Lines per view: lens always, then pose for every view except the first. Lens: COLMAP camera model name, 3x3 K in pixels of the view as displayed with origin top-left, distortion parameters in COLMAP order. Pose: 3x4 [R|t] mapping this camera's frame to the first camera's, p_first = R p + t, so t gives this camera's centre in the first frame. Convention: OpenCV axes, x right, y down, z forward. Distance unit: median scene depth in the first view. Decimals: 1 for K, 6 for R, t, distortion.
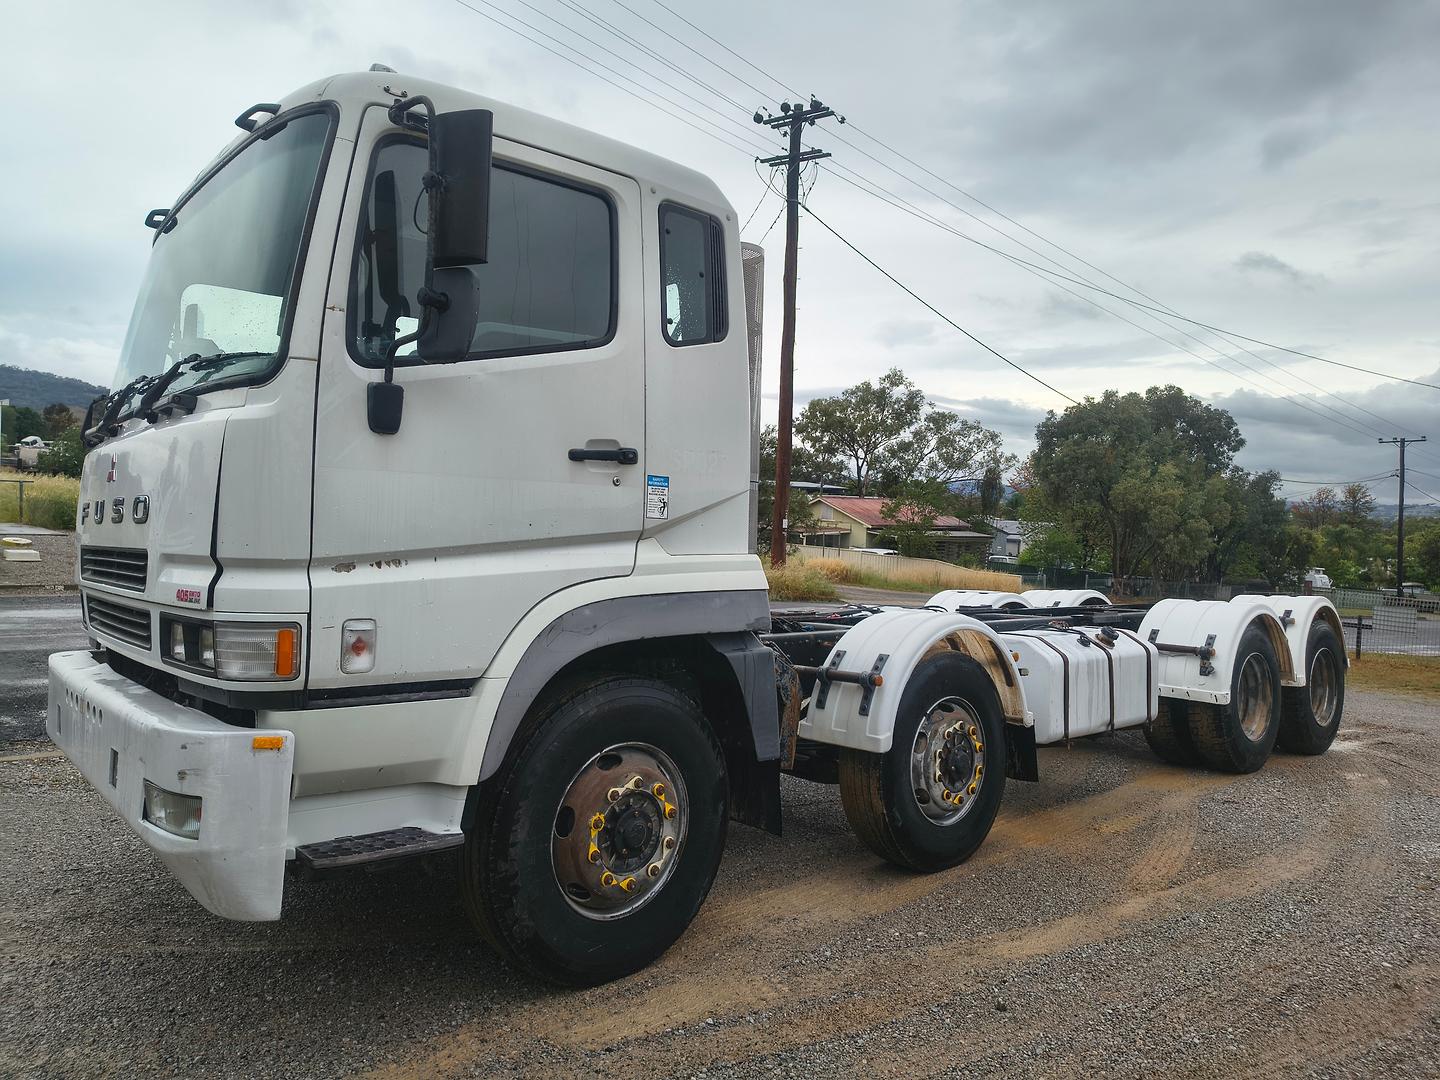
lens RADIAL K [[985.1, 0, 721.8], [0, 985.1, 530.6], [0, 0, 1]] dist [0.051686, -0.059725]
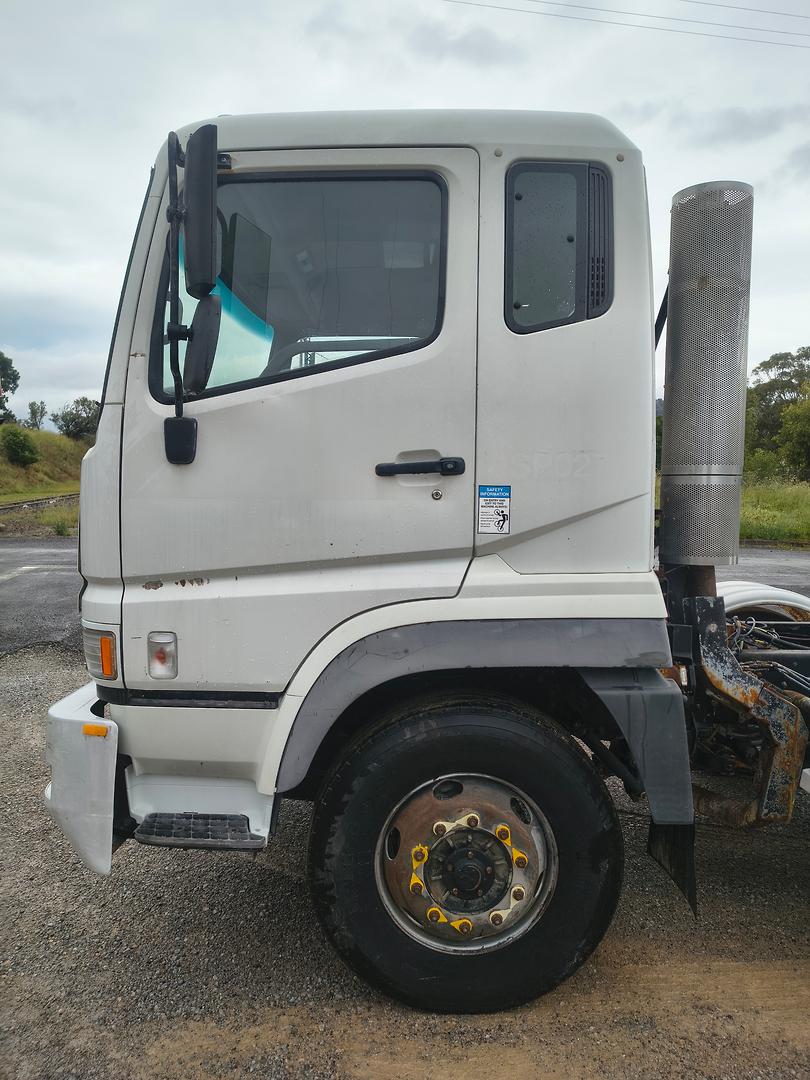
lens RADIAL K [[738.8, 0, 403.6], [0, 738.8, 535.5], [0, 0, 1]] dist [0.051686, -0.059725]
pose [[0.746690, 0.023994, -0.664739, 0.317110], [0.018326, 0.998228, 0.056617, -0.049928], [0.664919, -0.054457, 0.744927, 0.450980]]
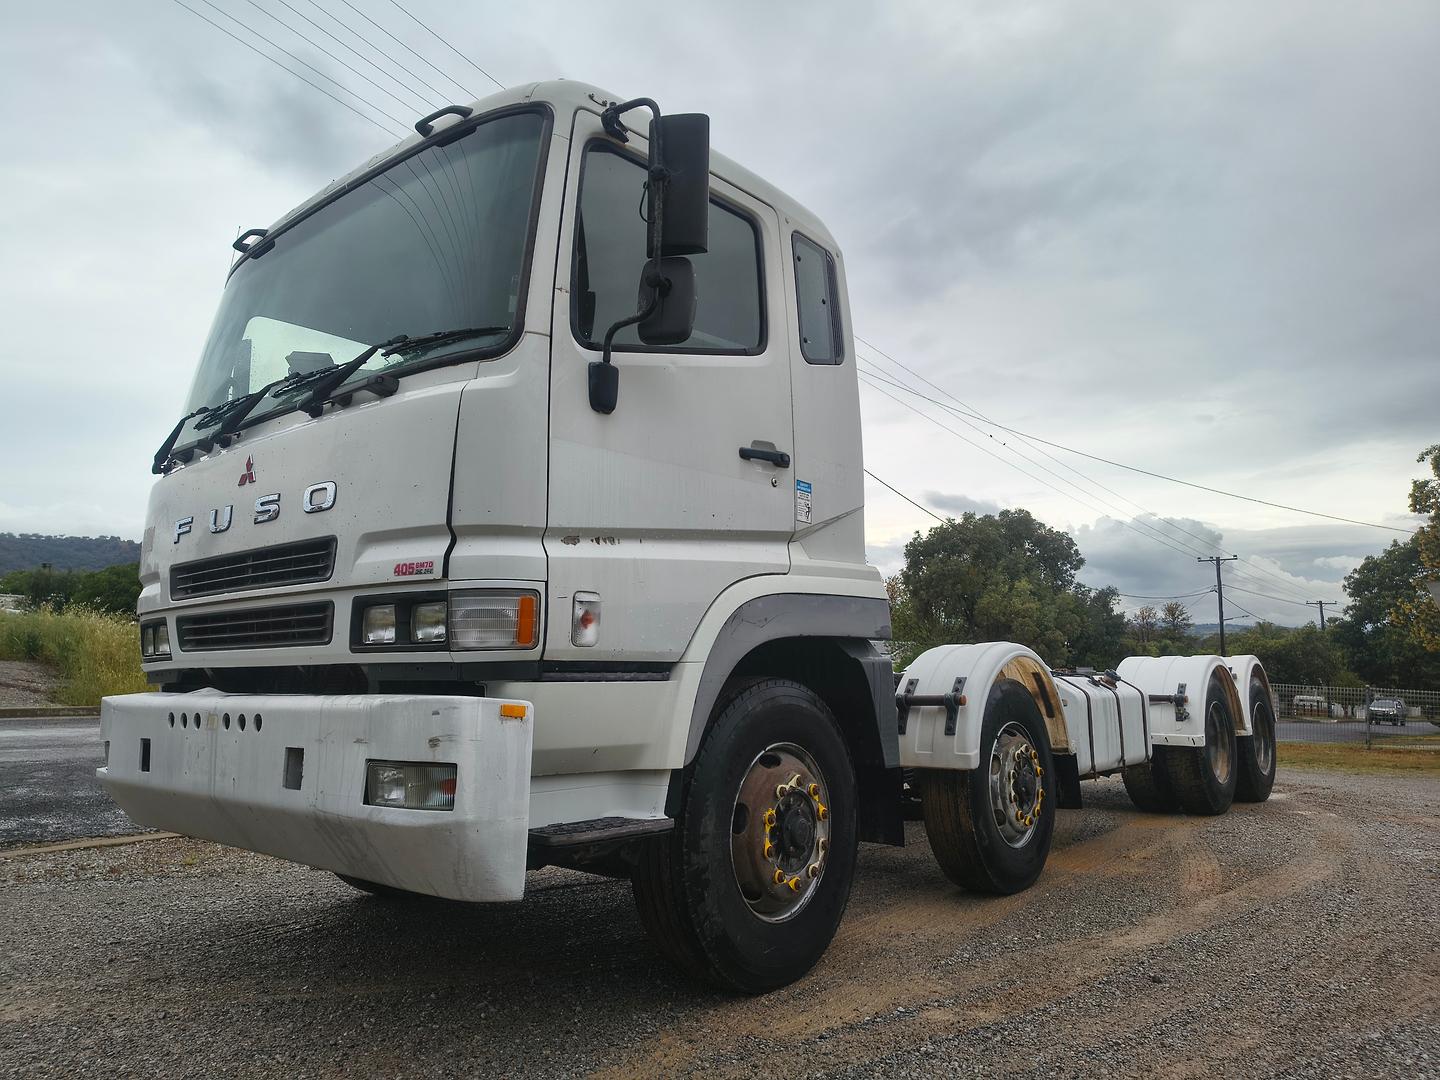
lens RADIAL K [[982.8, 0, 737.8], [0, 982.8, 552.6], [0, 0, 1]] dist [0.041417, -0.043950]
pose [[0.987646, -0.007964, 0.156498, -0.297103], [0.024918, 0.993982, -0.106672, 0.128132], [-0.154707, 0.109254, 0.981901, 0.001038]]
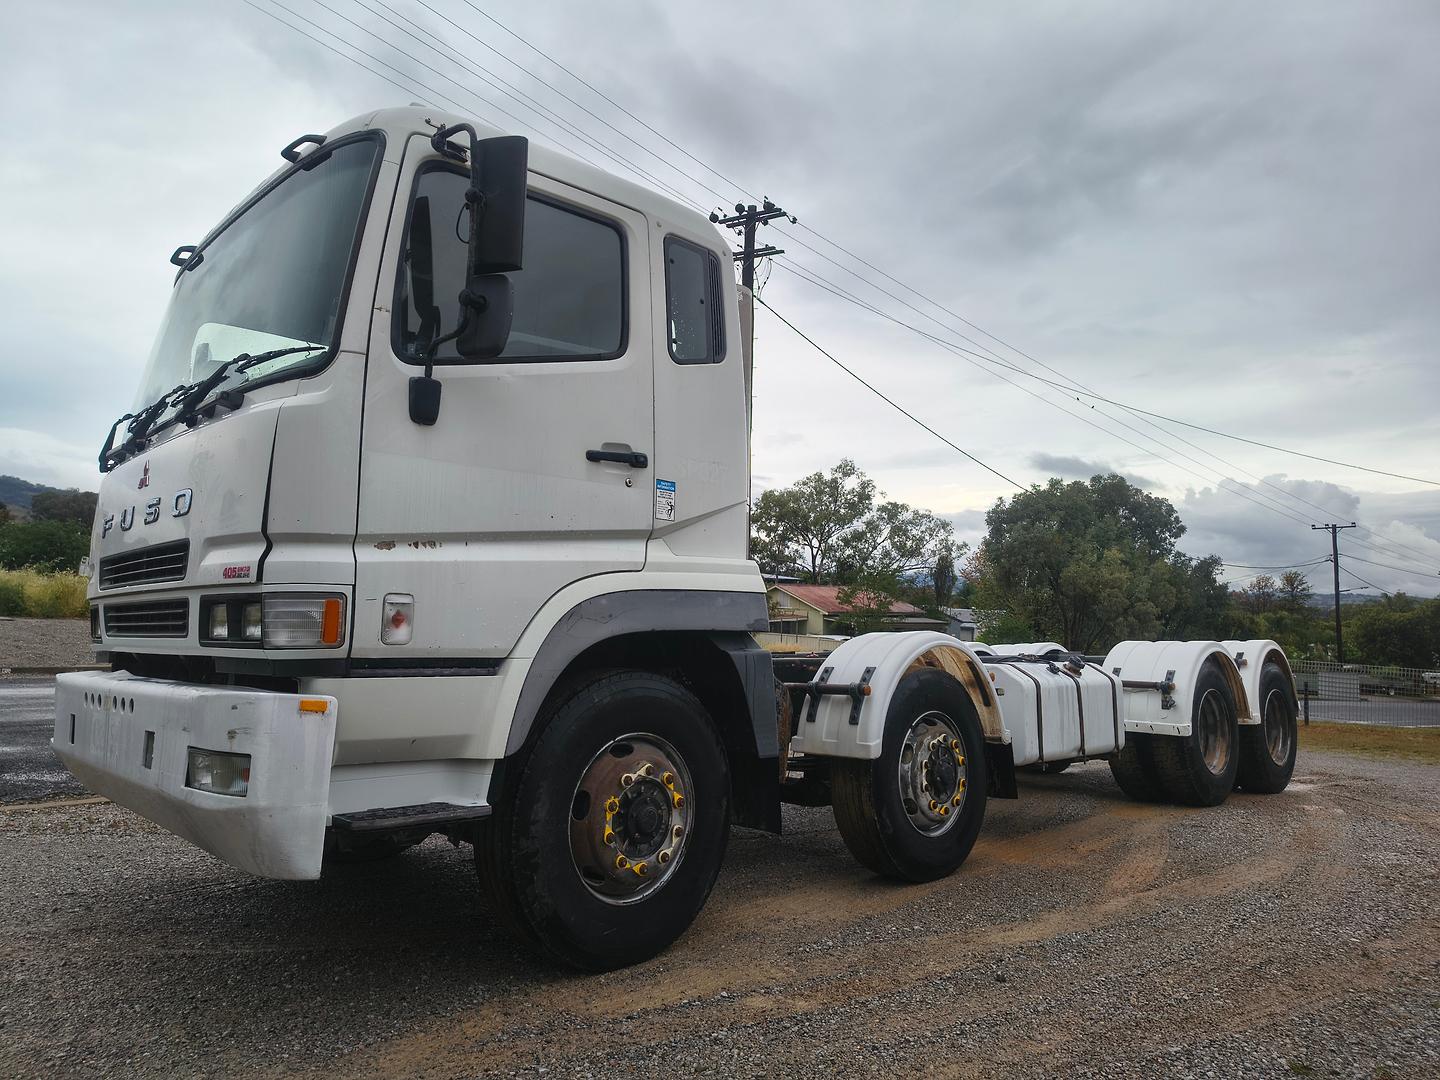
lens RADIAL K [[986.2, 0, 722.1], [0, 986.2, 535.3], [0, 0, 1]] dist [0.057990, -0.073380]
pose [[0.998853, -0.006953, 0.047382, -0.054940], [0.011221, 0.995841, -0.090419, 0.102086], [-0.046556, 0.090847, 0.994776, -0.066504]]
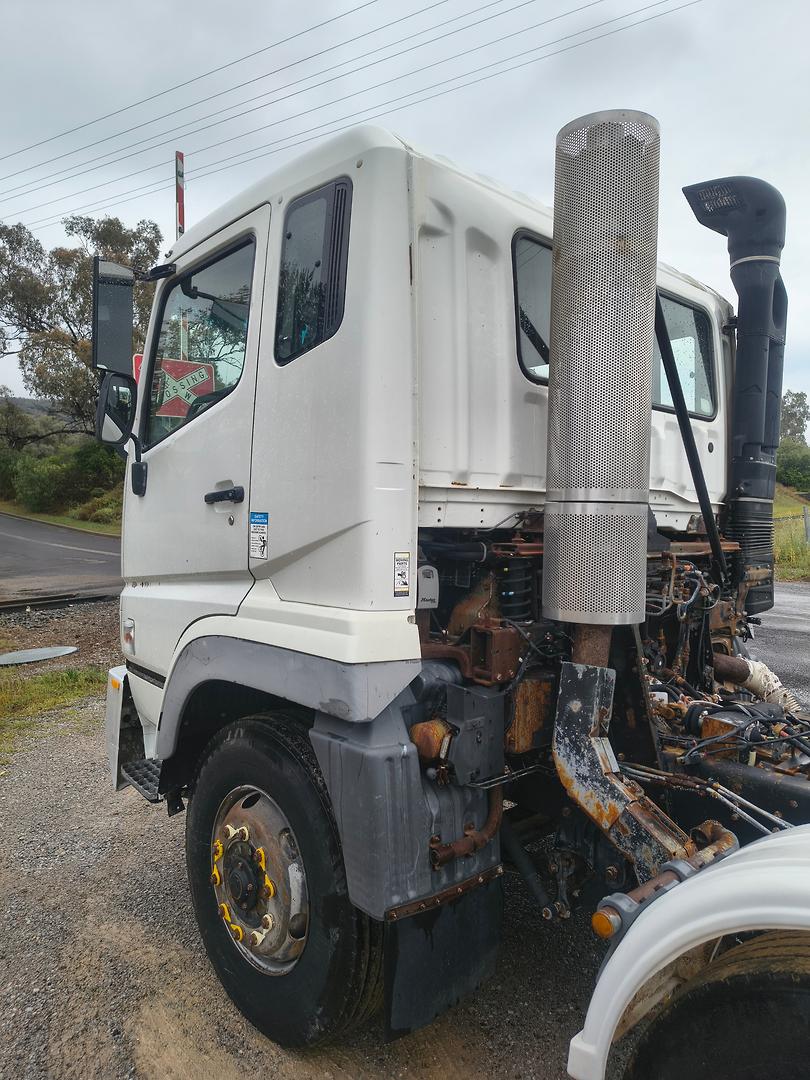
lens RADIAL K [[737.1, 0, 423.2], [0, 737.1, 529.3], [0, 0, 1]] dist [0.041417, -0.043950]
pose [[0.021723, -0.004746, -0.999753, 0.633464], [-0.006060, 0.999970, -0.004879, -0.037211], [0.999746, 0.006165, 0.021694, 1.142464]]
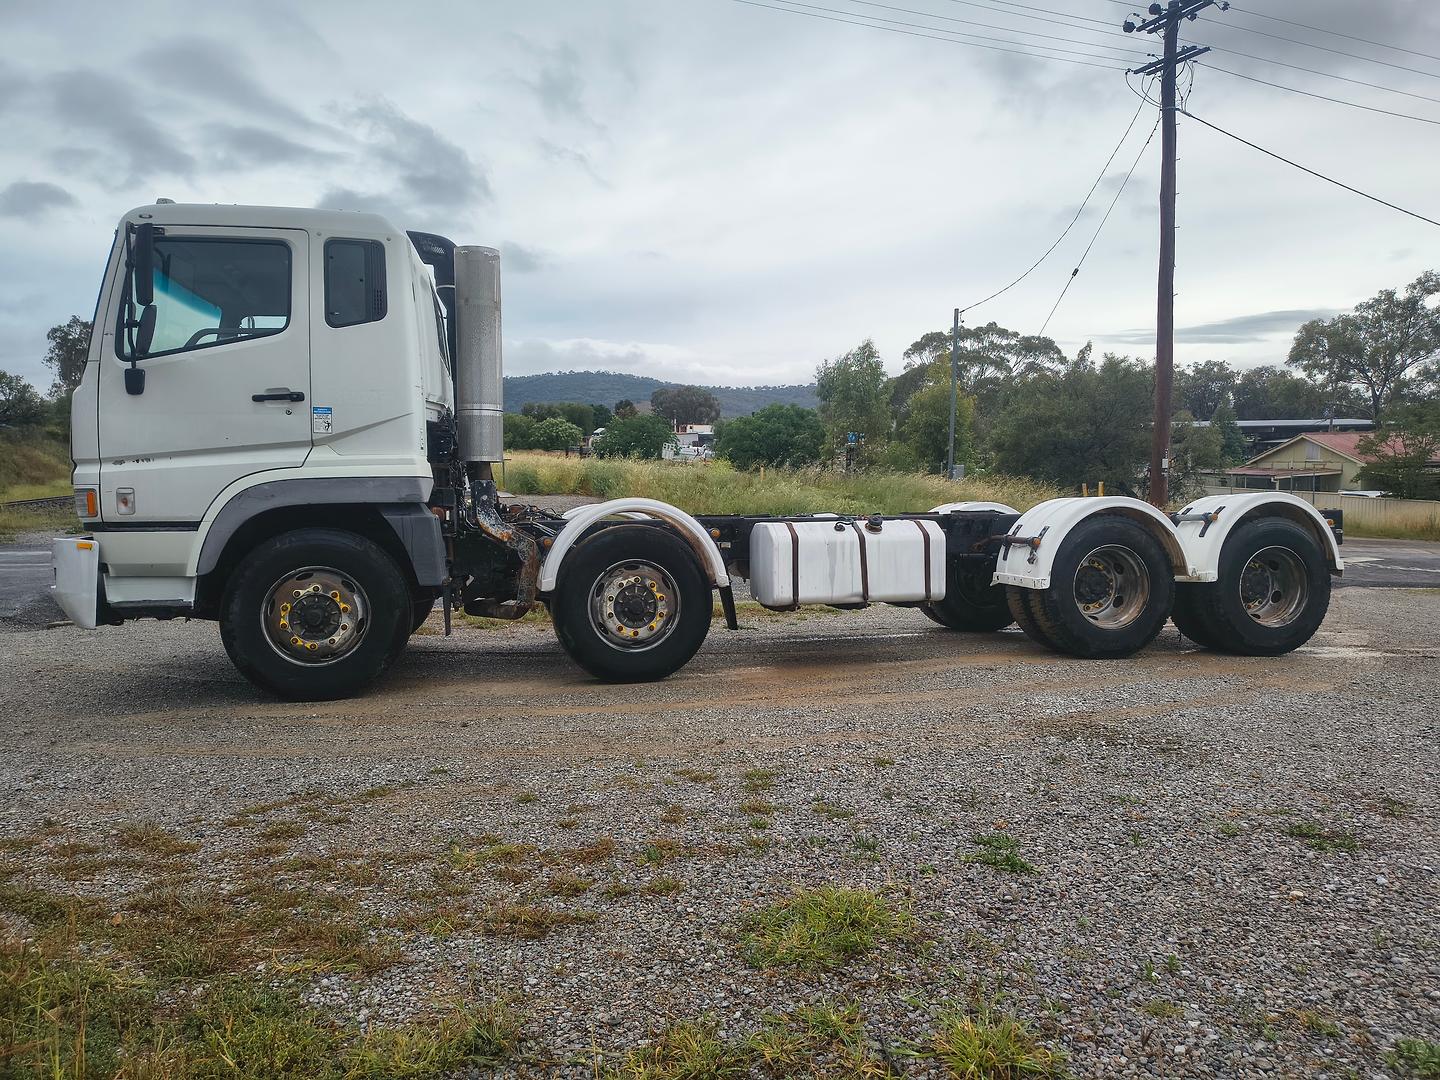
lens RADIAL K [[994.0, 0, 744.8], [0, 994.0, 535.5], [0, 0, 1]] dist [0.060989, -0.074299]
pose [[0.882203, -0.017016, -0.470562, 1.366355], [0.036749, 0.998787, 0.032780, 0.132536], [0.469433, -0.046211, 0.881758, -0.171917]]
